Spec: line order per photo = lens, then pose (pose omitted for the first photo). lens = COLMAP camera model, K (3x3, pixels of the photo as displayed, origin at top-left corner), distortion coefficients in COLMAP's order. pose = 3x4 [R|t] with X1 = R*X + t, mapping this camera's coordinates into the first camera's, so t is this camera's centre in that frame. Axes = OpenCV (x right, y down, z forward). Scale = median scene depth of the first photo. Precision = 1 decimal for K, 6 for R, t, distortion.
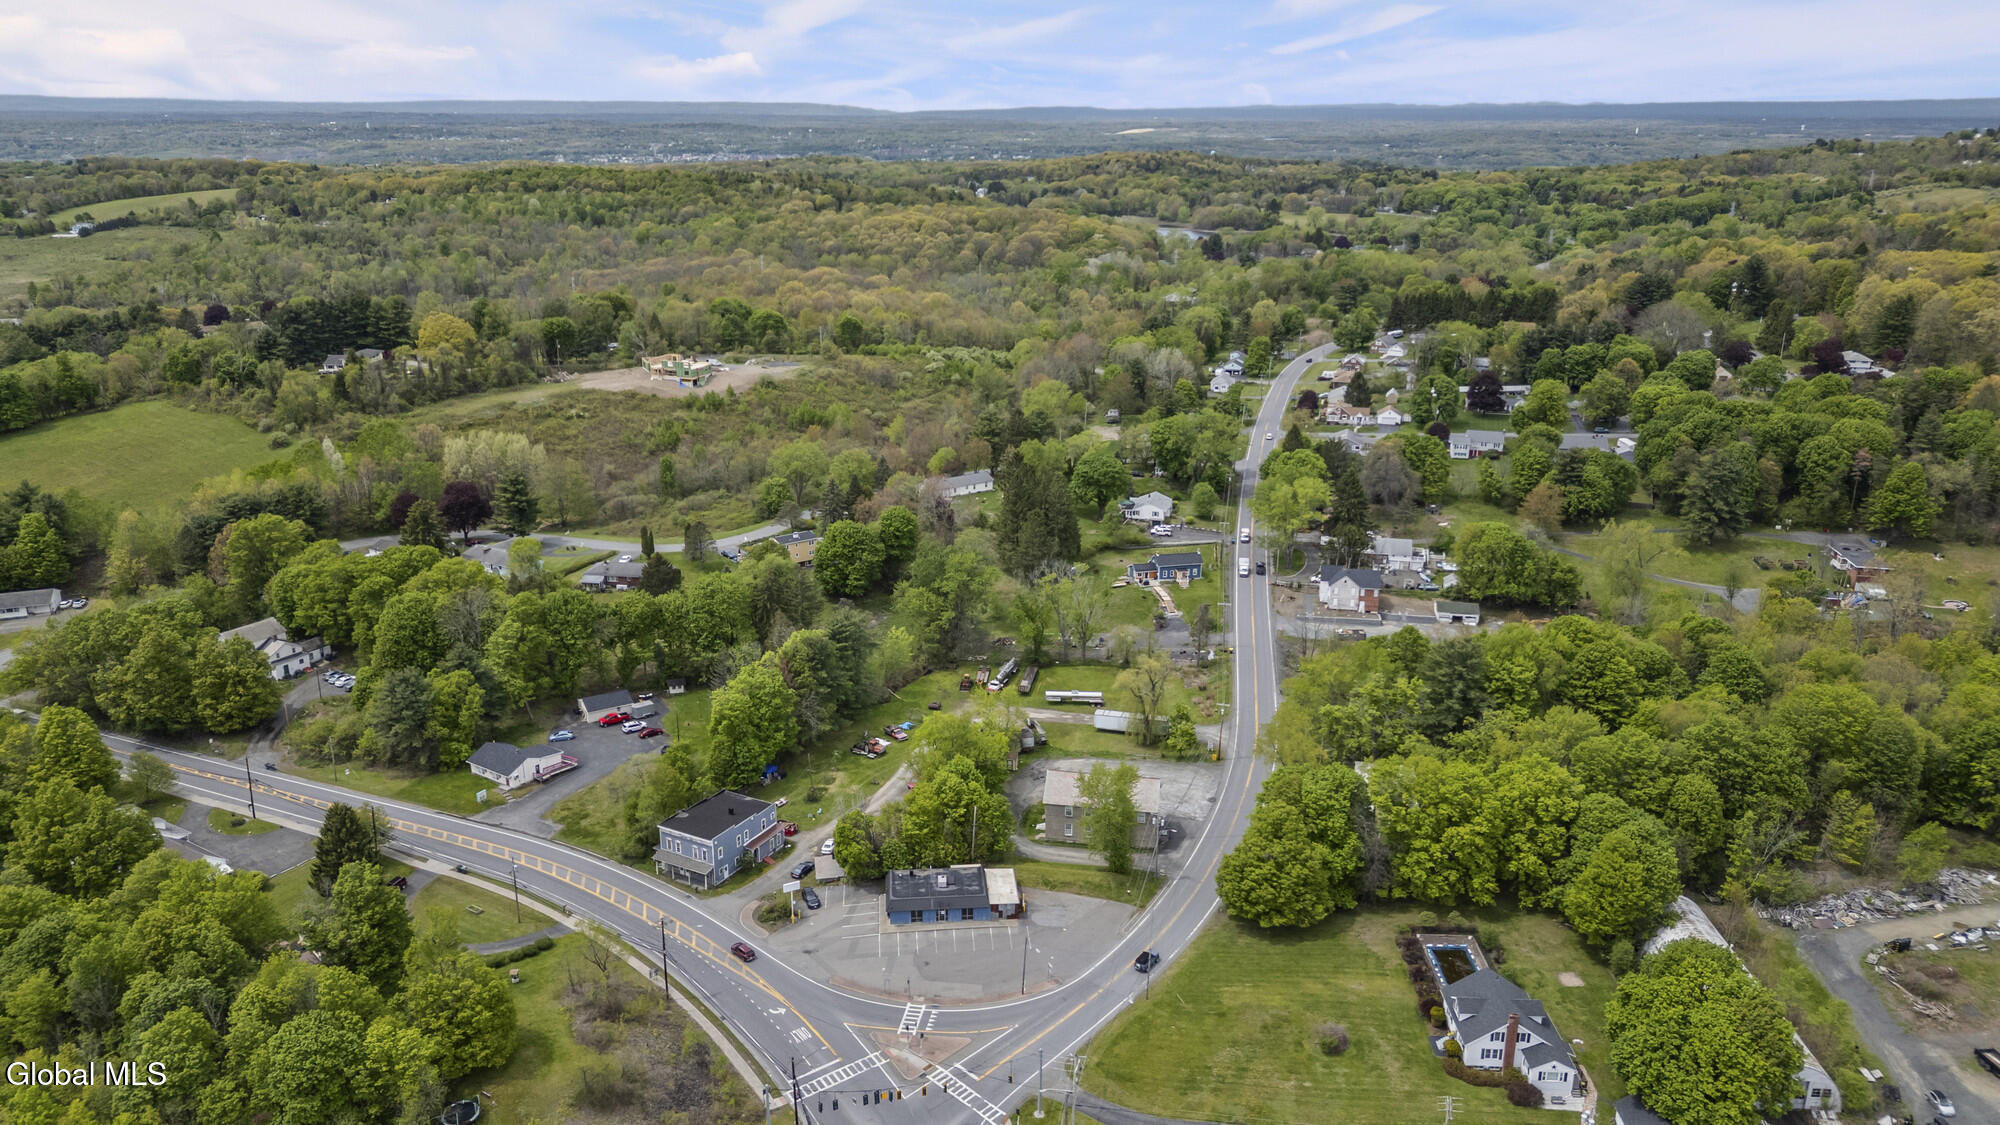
lens RADIAL K [[1404.9, 0, 999.6], [0, 1404.9, 540.0], [0, 0, 1]] dist [0.082672, -0.086443]
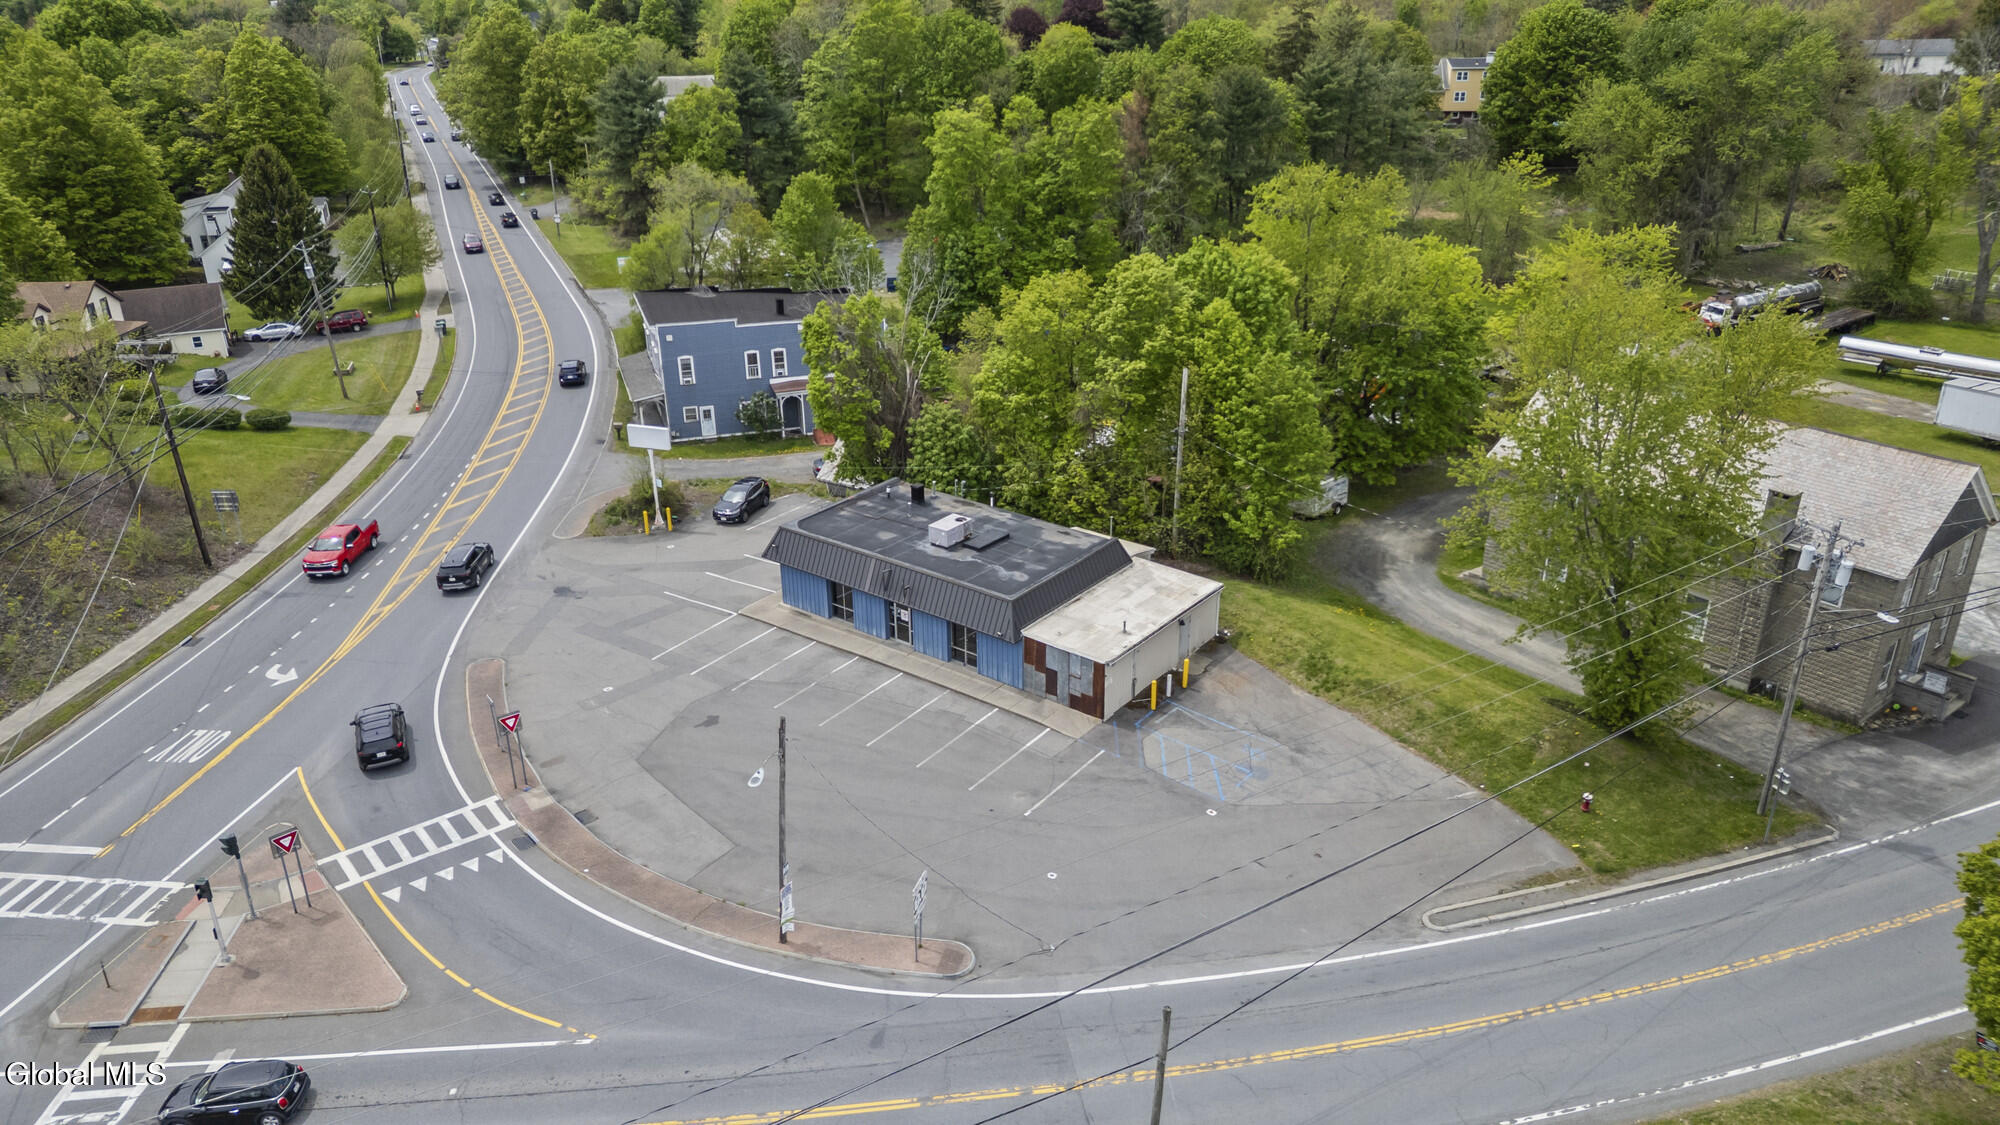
lens RADIAL K [[1404.9, 0, 999.6], [0, 1404.9, 540.0], [0, 0, 1]] dist [0.082672, -0.086443]
pose [[0.738593, 0.254621, -0.624219, 0.134395], [-0.188411, 0.966999, 0.171509, 0.155859], [0.647288, -0.009066, 0.762191, 0.636050]]
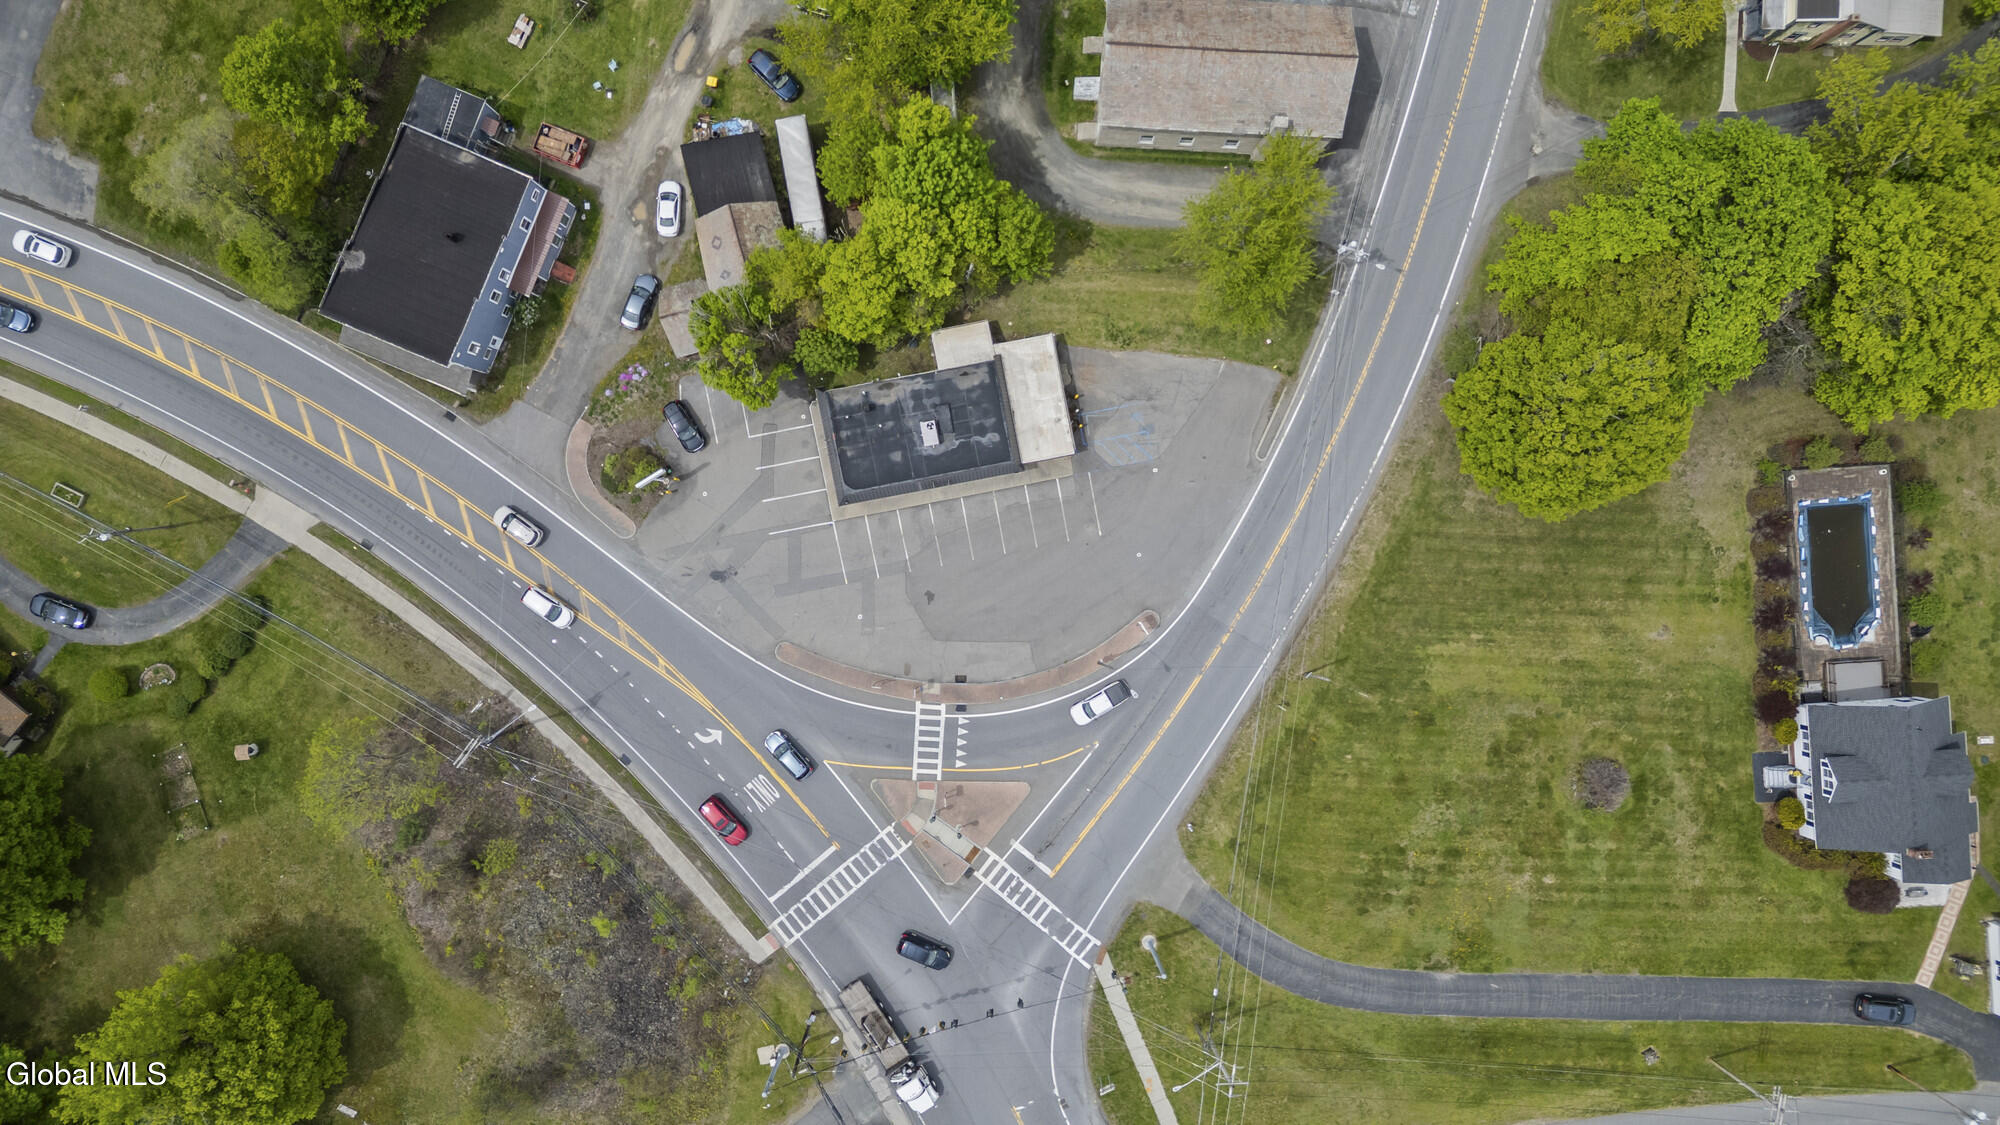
lens RADIAL K [[1407.5, 0, 1000.0], [0, 1407.5, 562.5], [0, 0, 1]] dist [0.102816, -0.125078]
pose [[0.993935, -0.109941, 0.002510, -0.017357], [0.027883, 0.274026, 0.961318, -0.210568], [-0.106376, -0.955417, 0.275430, 0.665060]]
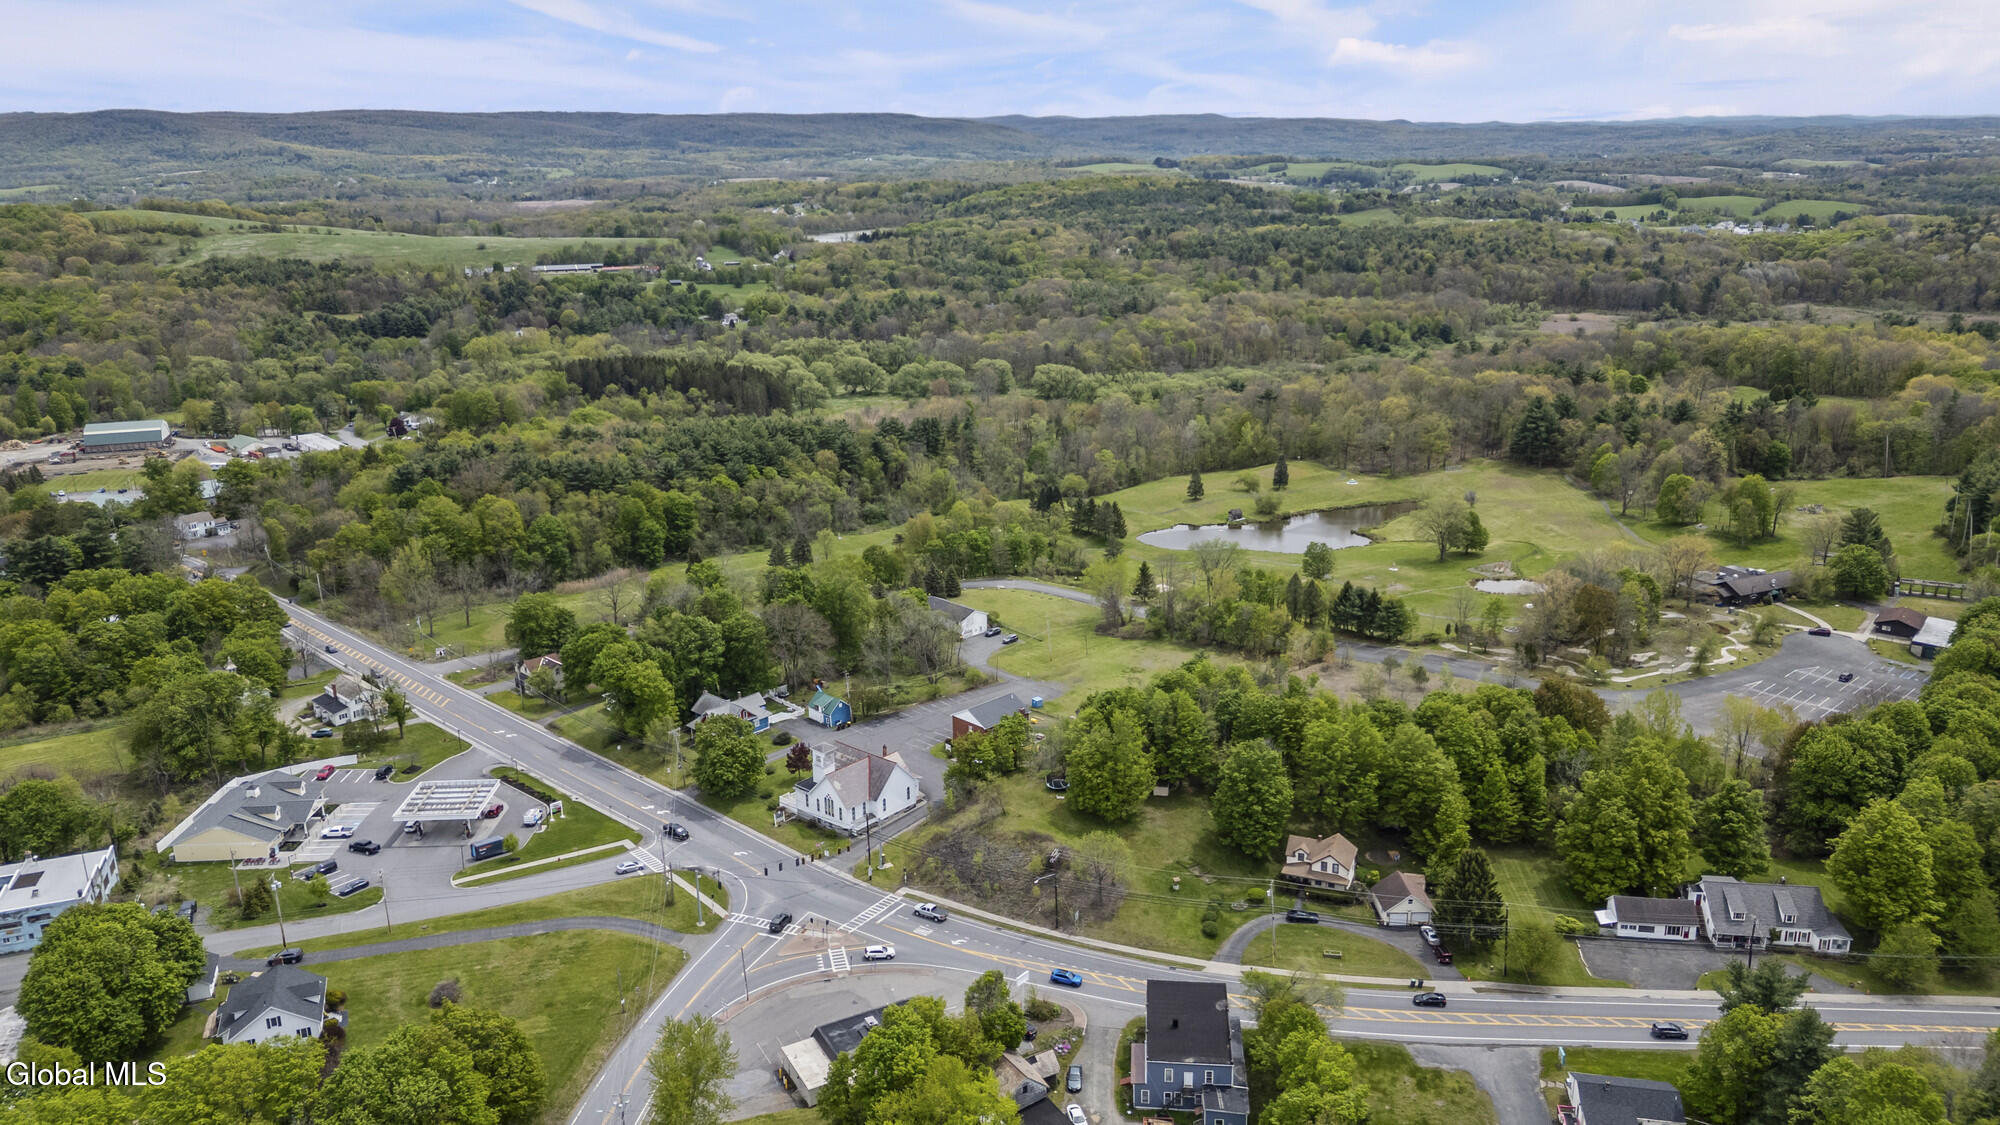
lens RADIAL K [[1416.2, 0, 1000.0], [0, 1416.2, 562.5], [0, 0, 1]] dist [0.071838, -0.090484]
pose [[-0.916072, 0.126006, -0.380702, 0.155517], [-0.104221, 0.841919, 0.529443, -0.395209], [0.387233, 0.524685, -0.758126, 1.284135]]
